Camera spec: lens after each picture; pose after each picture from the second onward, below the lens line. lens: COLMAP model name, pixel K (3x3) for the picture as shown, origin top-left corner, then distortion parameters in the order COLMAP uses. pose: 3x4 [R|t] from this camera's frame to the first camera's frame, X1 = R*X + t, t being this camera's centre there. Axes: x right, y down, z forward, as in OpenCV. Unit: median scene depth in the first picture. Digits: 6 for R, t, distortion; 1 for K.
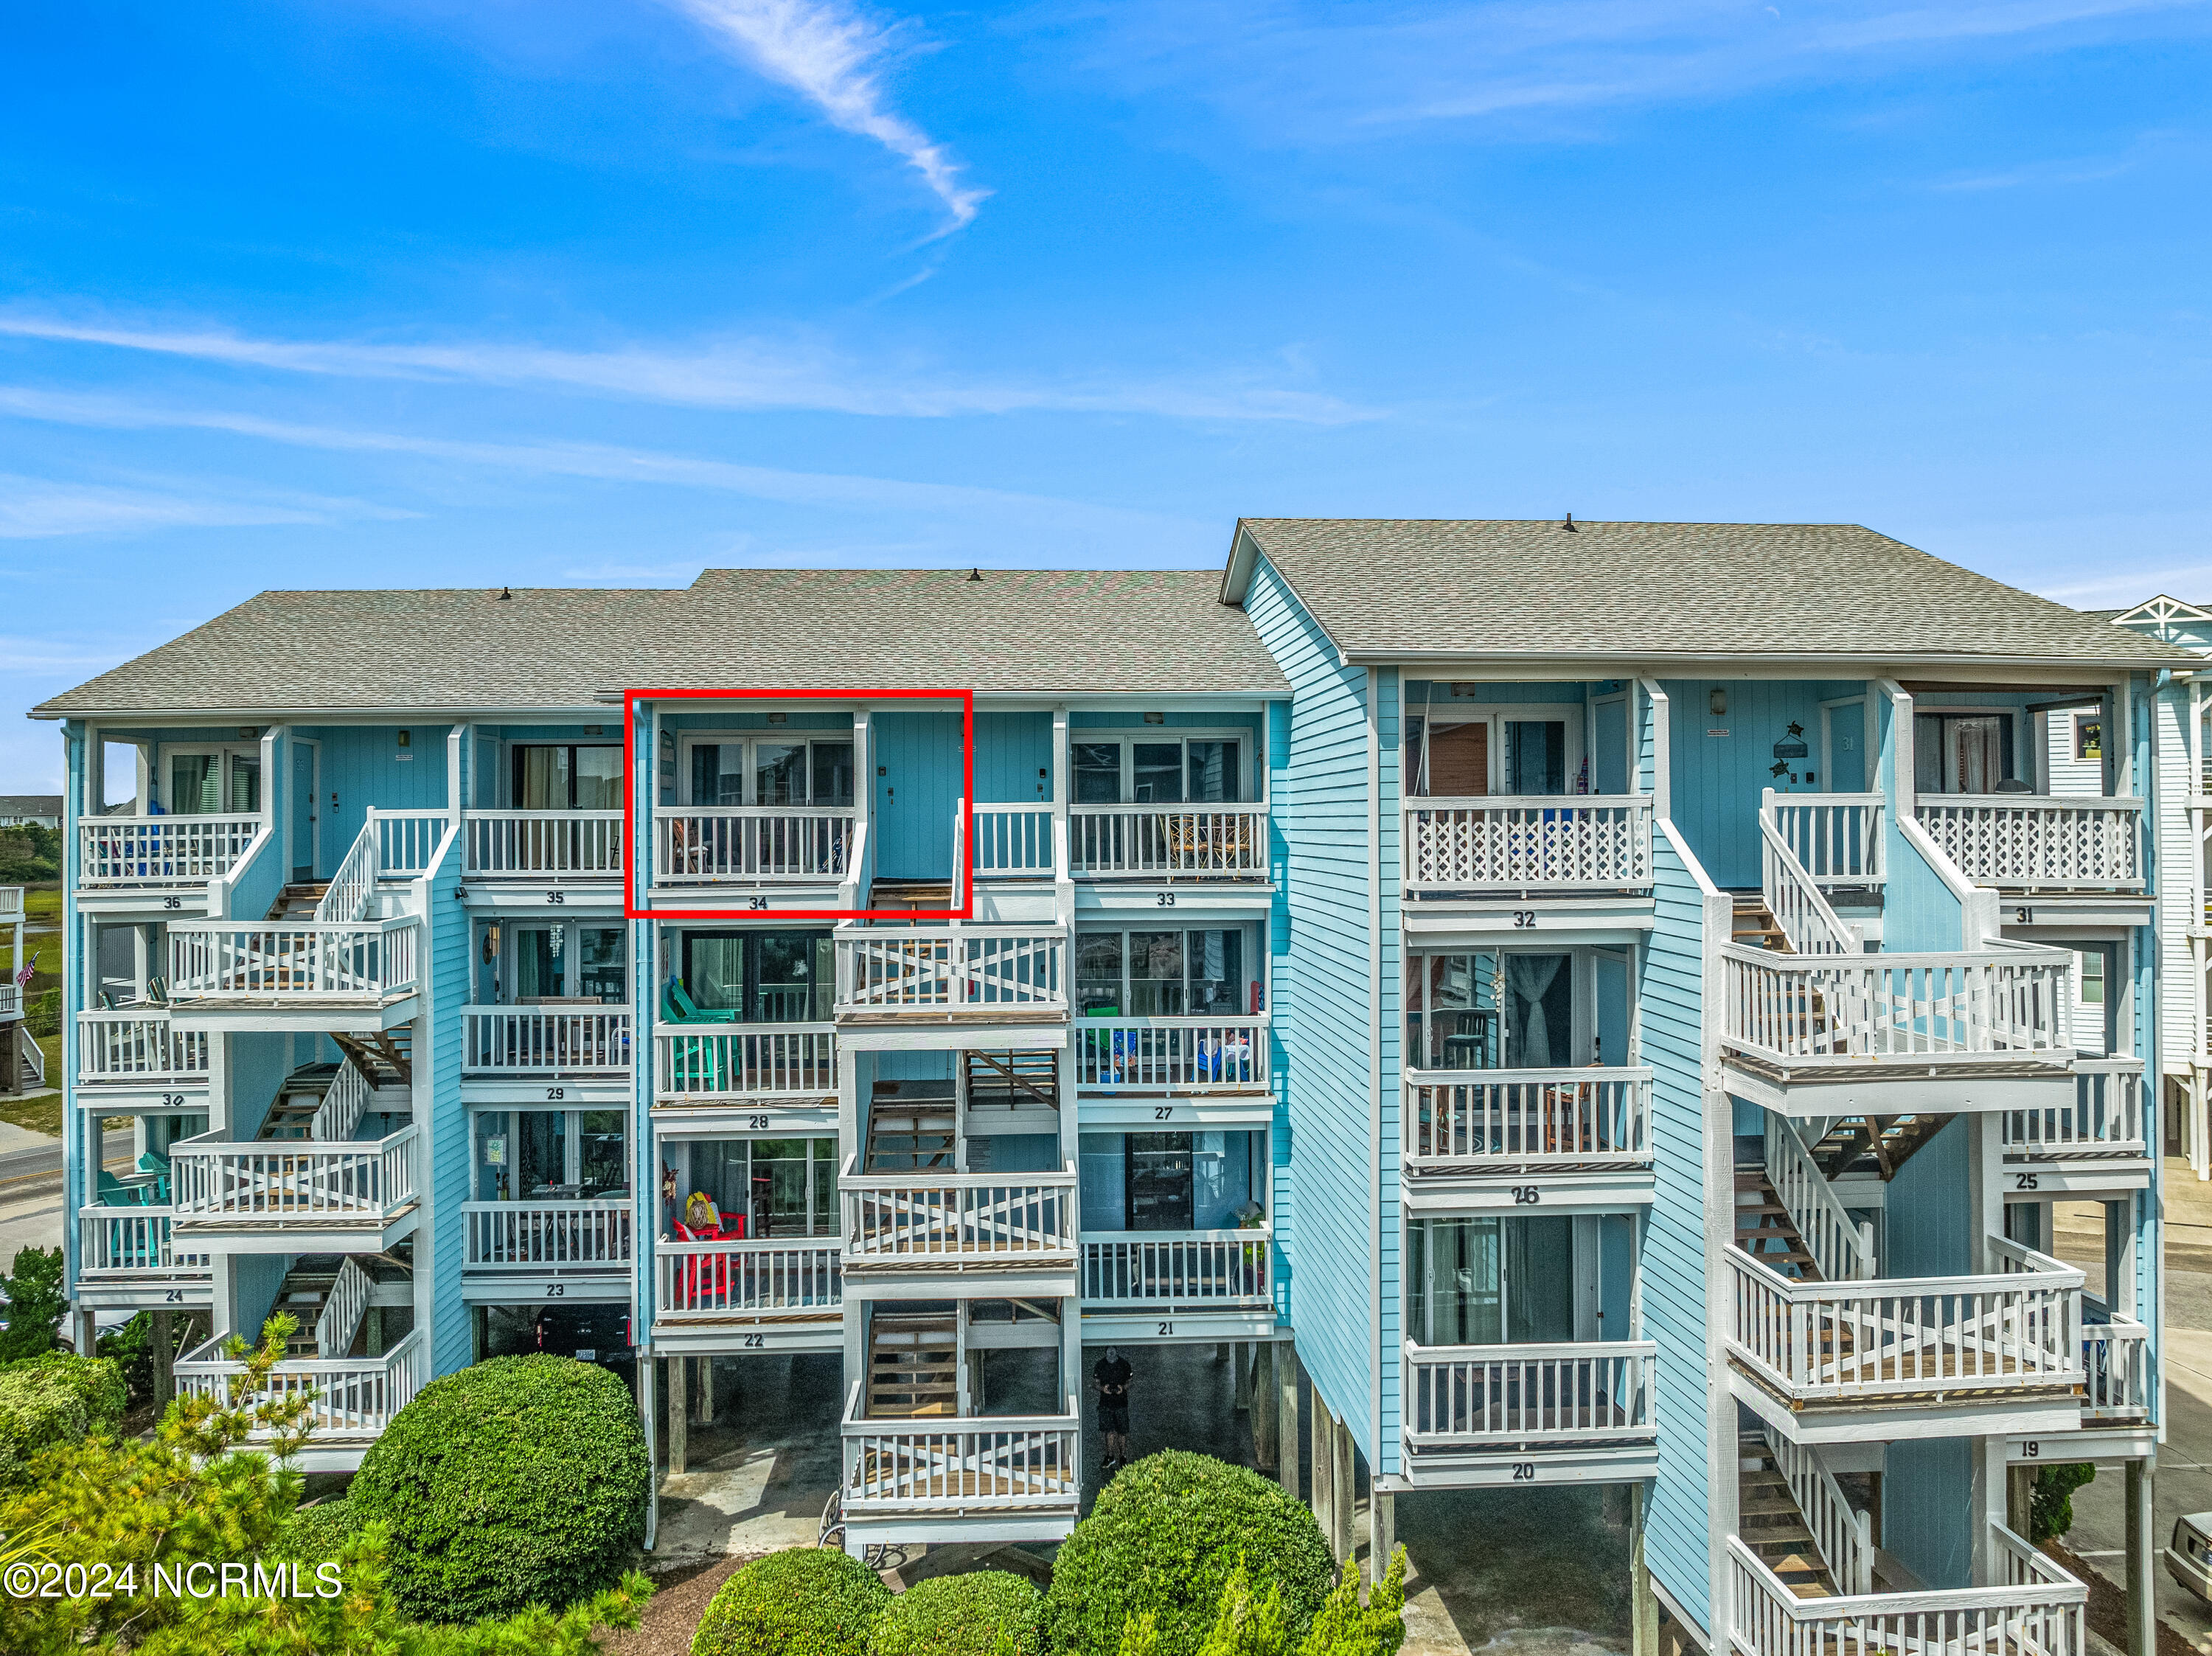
lens RADIAL K [[1615.8, 0, 1113.1], [0, 1615.8, 786.2], [0, 0, 1]] dist [-0.053687, 0.032945]
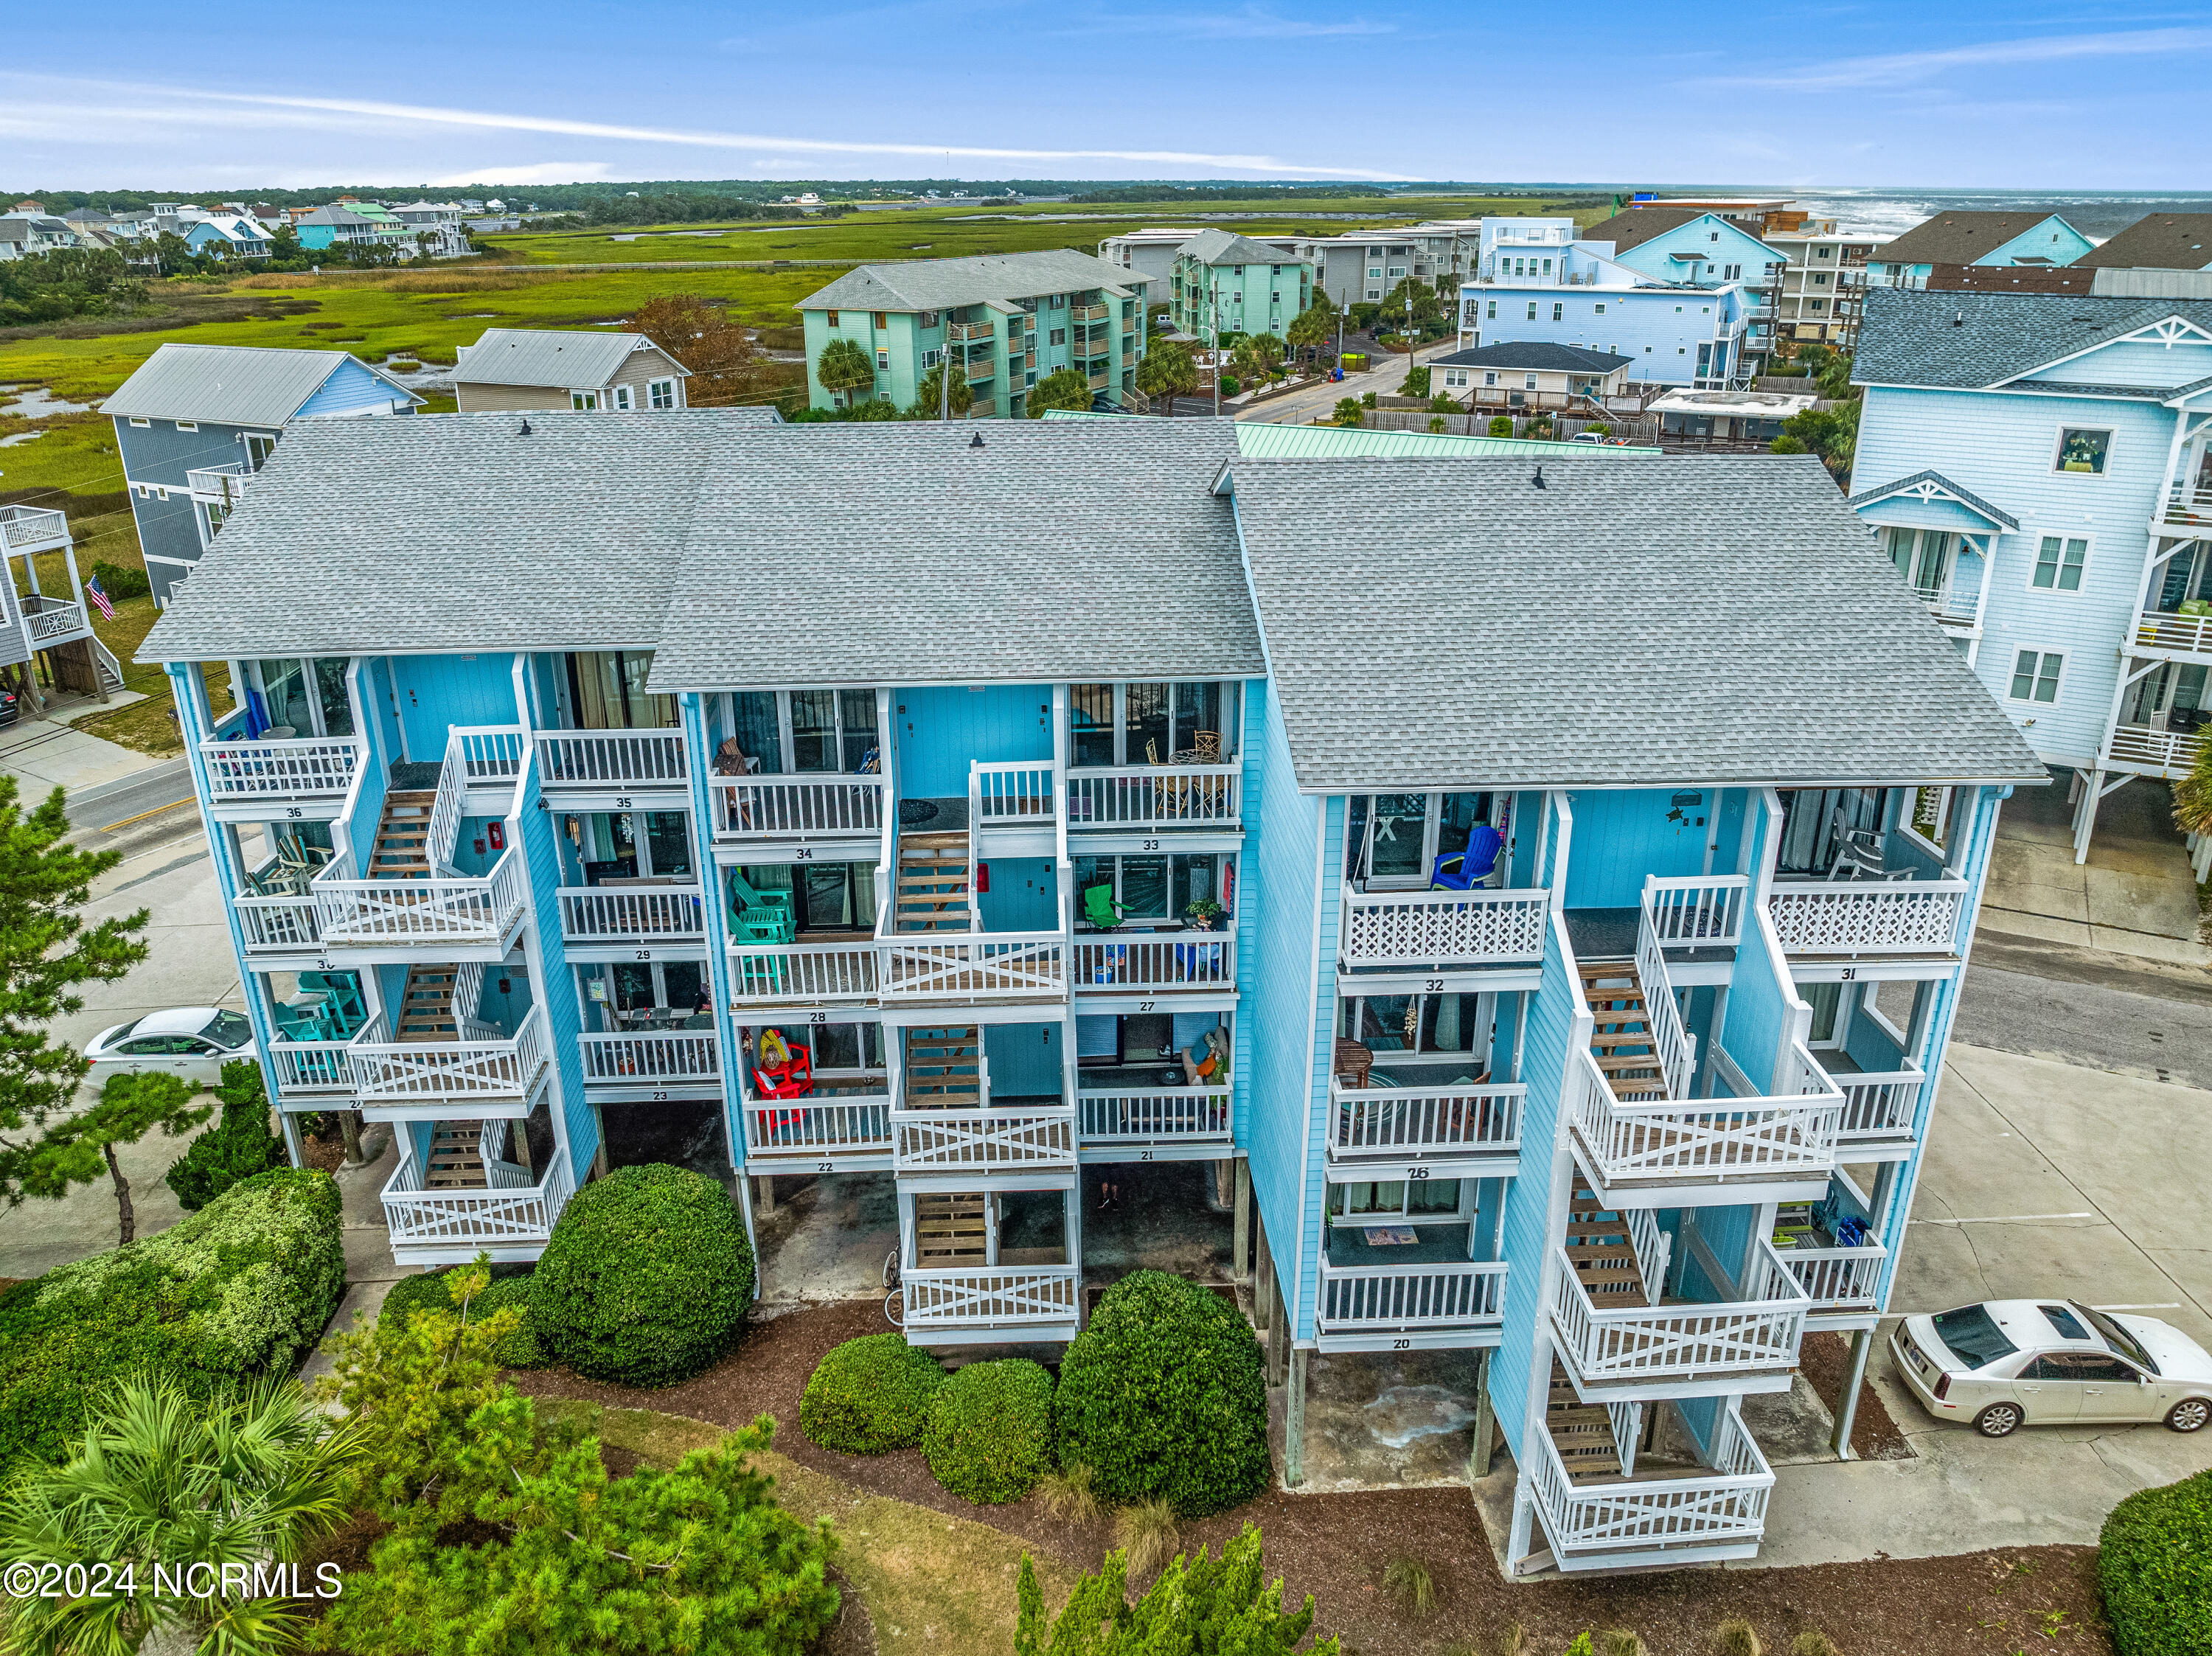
lens RADIAL K [[1611.6, 0, 1101.1], [0, 1611.6, 832.1], [0, 0, 1]] dist [-0.035640, 0.005350]
pose [[0.999930, 0.004380, -0.010962, 0.009353], [0.000303, 0.918799, 0.394725, -0.400833], [0.011801, -0.394701, 0.918734, -0.071699]]
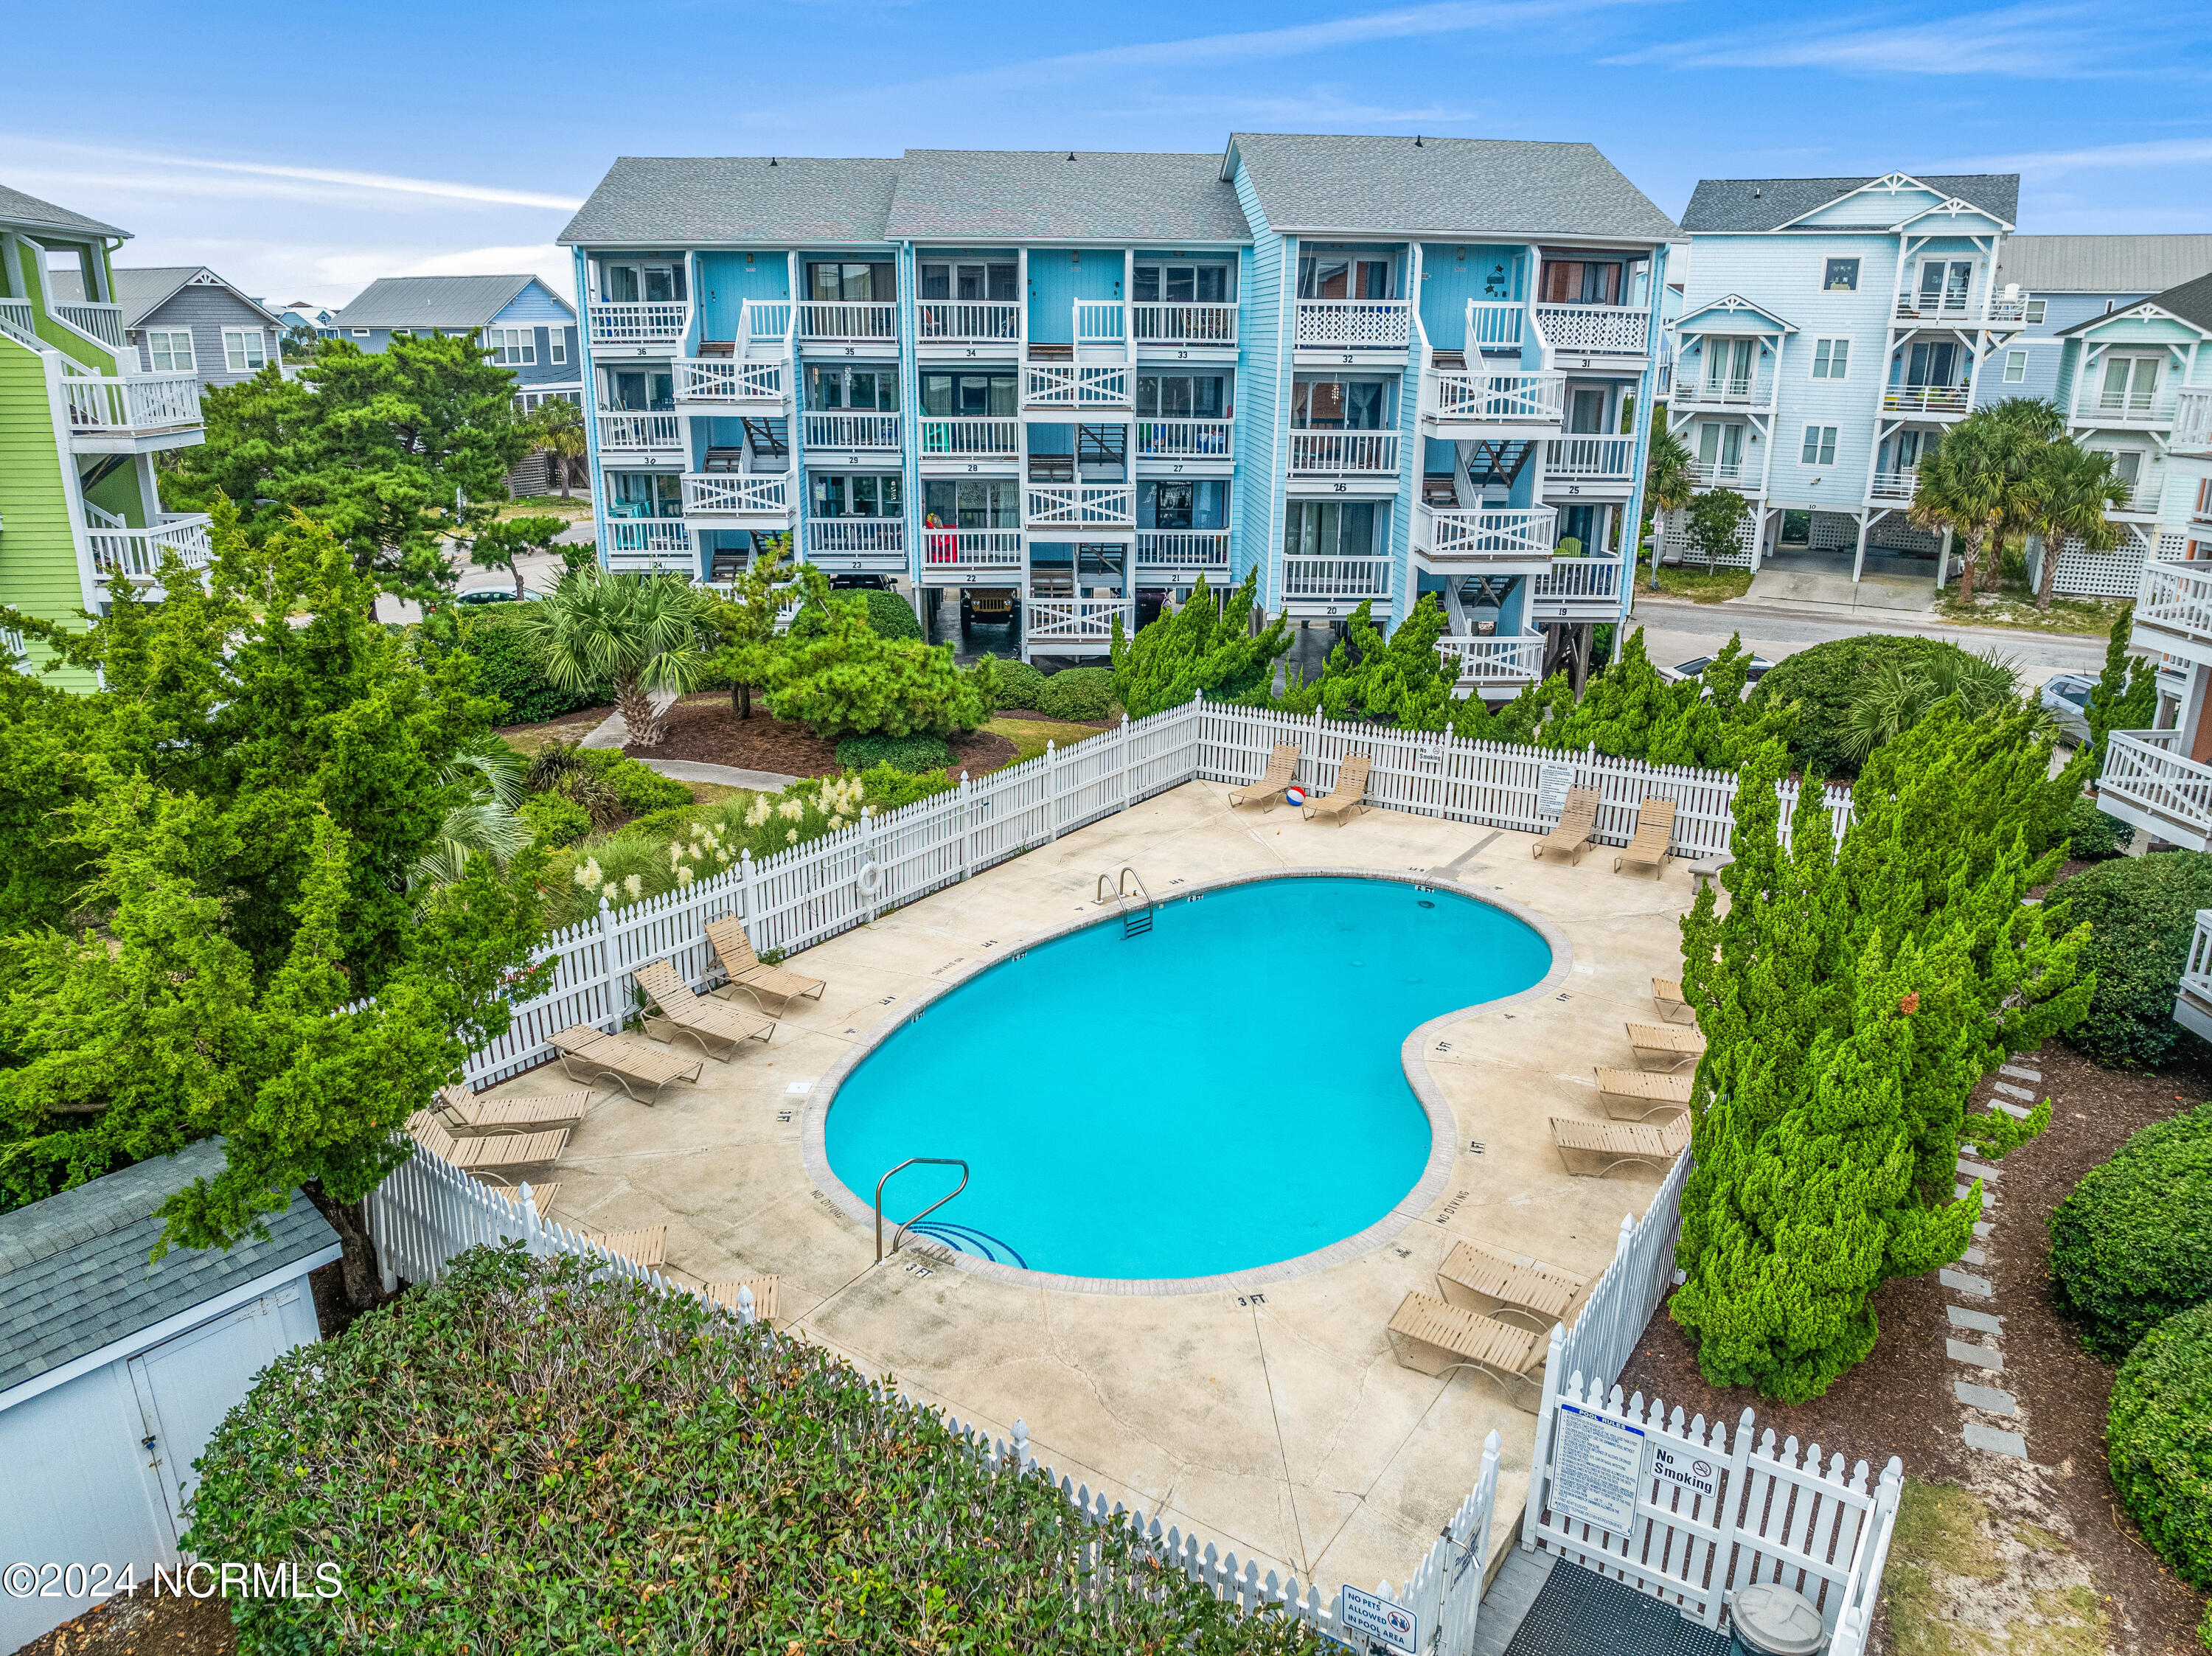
lens RADIAL K [[1581.6, 0, 1102.1], [0, 1581.6, 836.3], [0, 0, 1]] dist [-0.036569, -0.001806]
pose [[0.999758, 0.019707, -0.009734, -0.033402], [-0.015481, 0.945722, 0.324608, 0.005274], [0.015602, -0.324379, 0.945798, -0.956635]]
